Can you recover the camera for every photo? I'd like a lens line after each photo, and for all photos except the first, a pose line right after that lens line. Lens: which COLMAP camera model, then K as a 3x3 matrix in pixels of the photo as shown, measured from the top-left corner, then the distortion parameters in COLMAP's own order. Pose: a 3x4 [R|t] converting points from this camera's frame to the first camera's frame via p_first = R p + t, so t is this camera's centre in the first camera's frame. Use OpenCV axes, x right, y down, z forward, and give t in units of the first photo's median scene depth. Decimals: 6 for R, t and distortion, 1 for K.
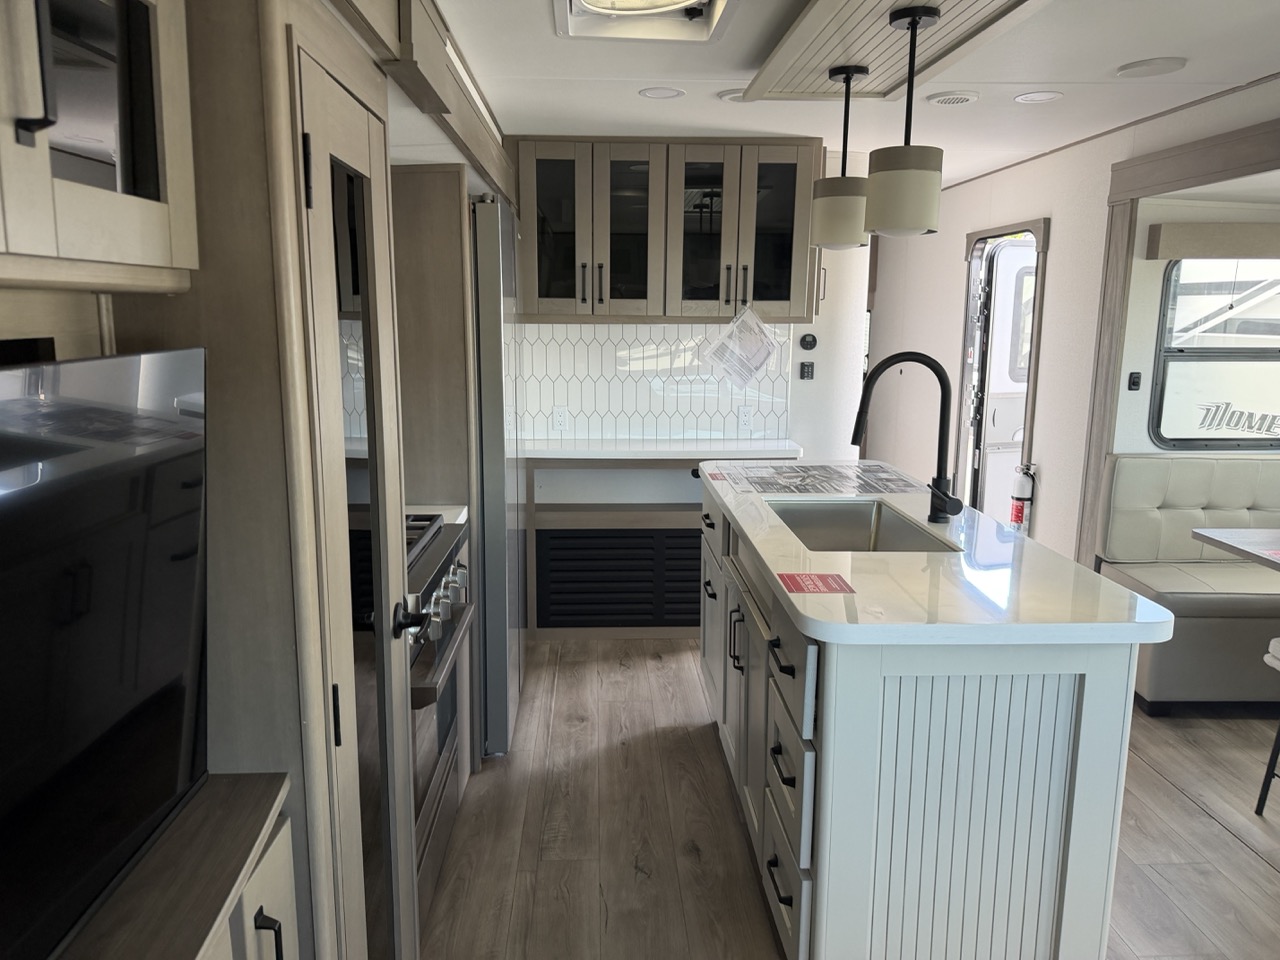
lens RADIAL K [[897.6, 0, 634.3], [0, 897.6, 475.4], [0, 0, 1]] dist [0.107689, -0.157160]
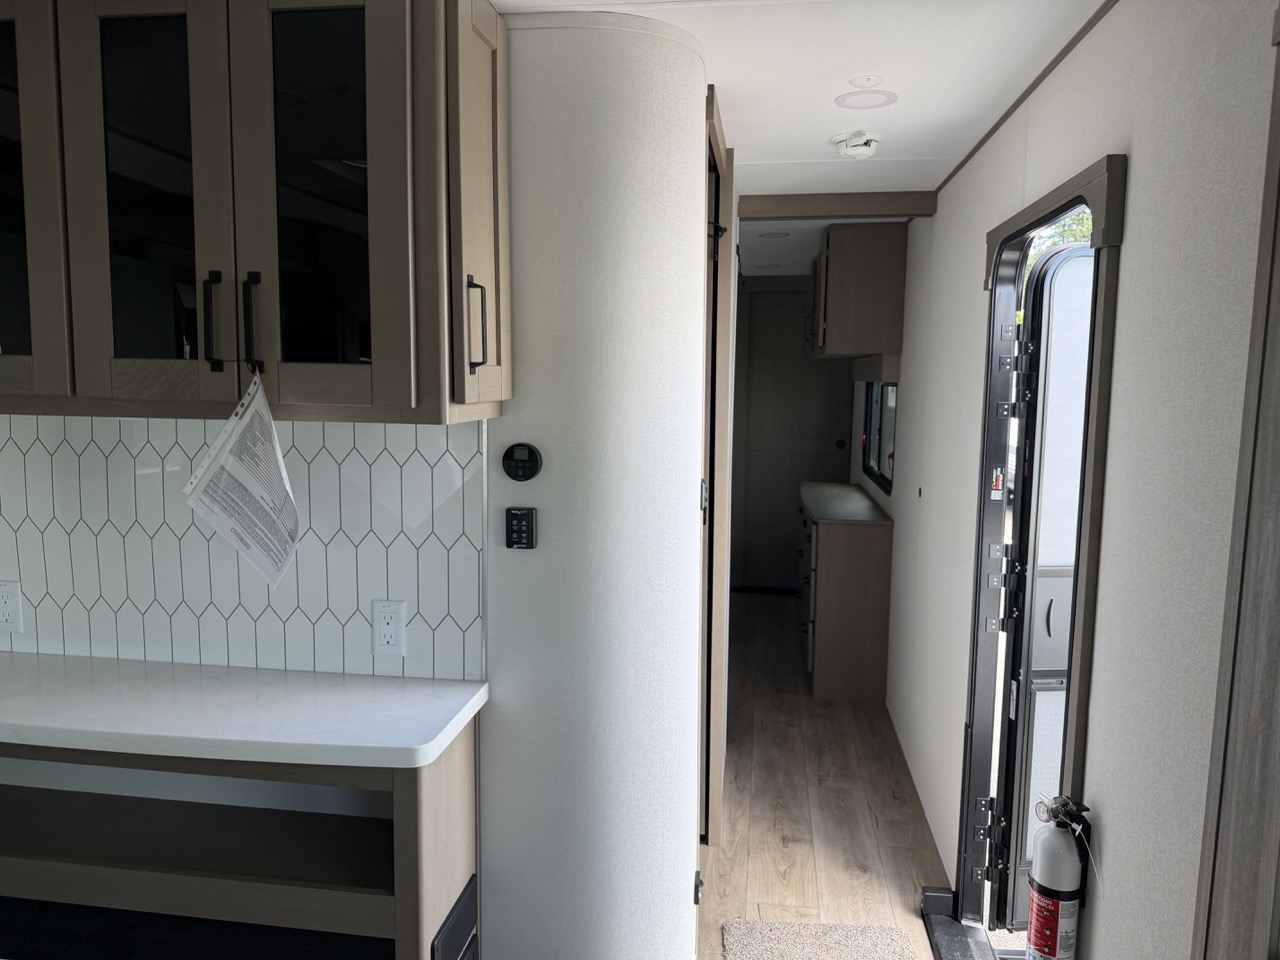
lens RADIAL K [[897.9, 0, 640.0], [0, 897.9, 480.8], [0, 0, 1]] dist [0.086595, -0.123601]
pose [[0.982955, 0.032720, -0.180913, 0.360623], [-0.044141, 0.997254, -0.059467, -0.129004], [0.178470, 0.066439, 0.981700, 0.661970]]
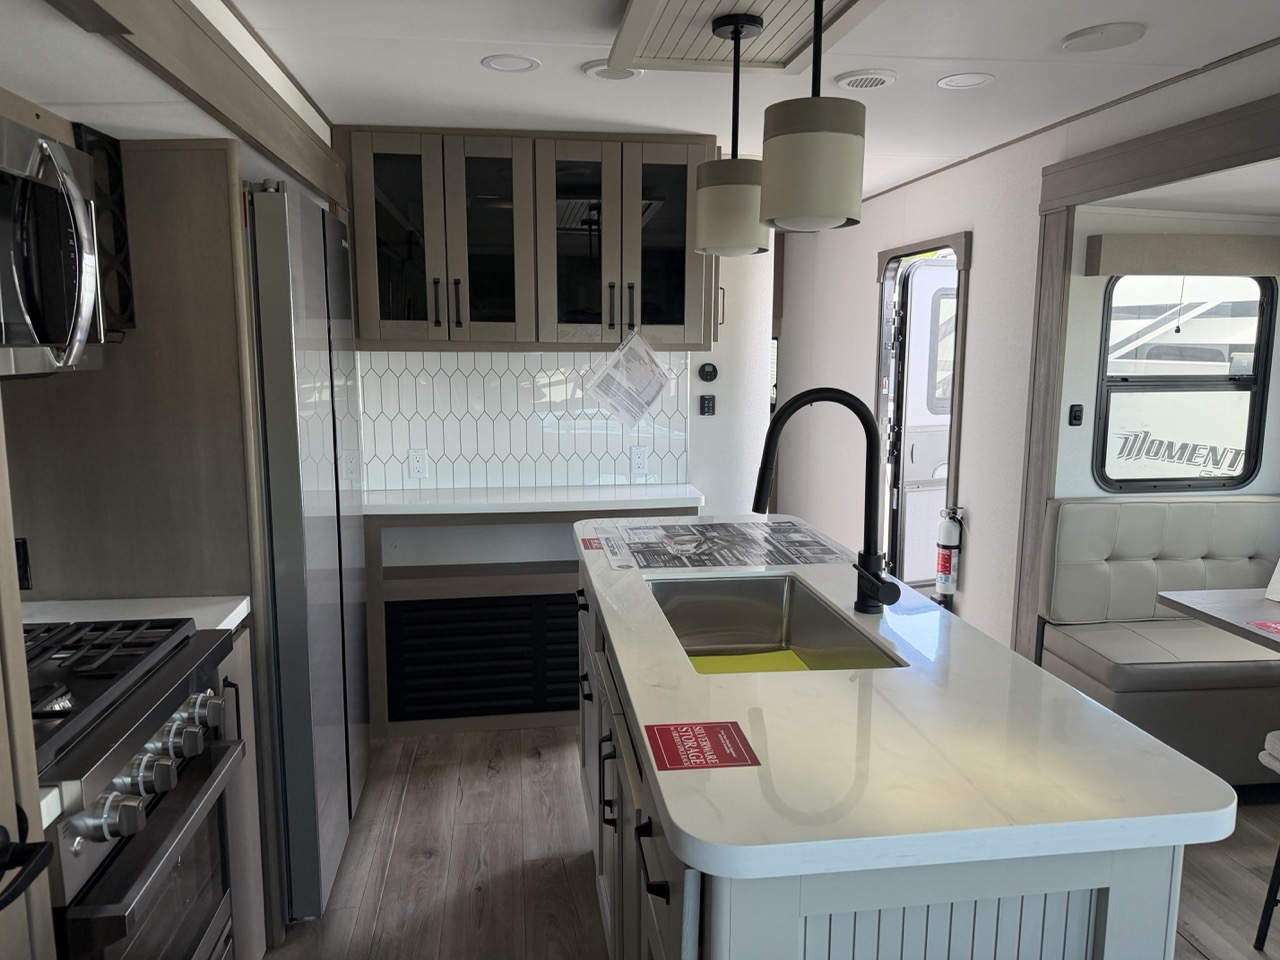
lens RADIAL K [[897.6, 0, 634.3], [0, 897.6, 475.4], [0, 0, 1]] dist [0.107689, -0.157160]
pose [[0.995669, -0.017826, 0.091249, 0.045554], [0.020700, 0.999316, -0.030641, -0.025930], [-0.090641, 0.032397, 0.995357, 0.162637]]
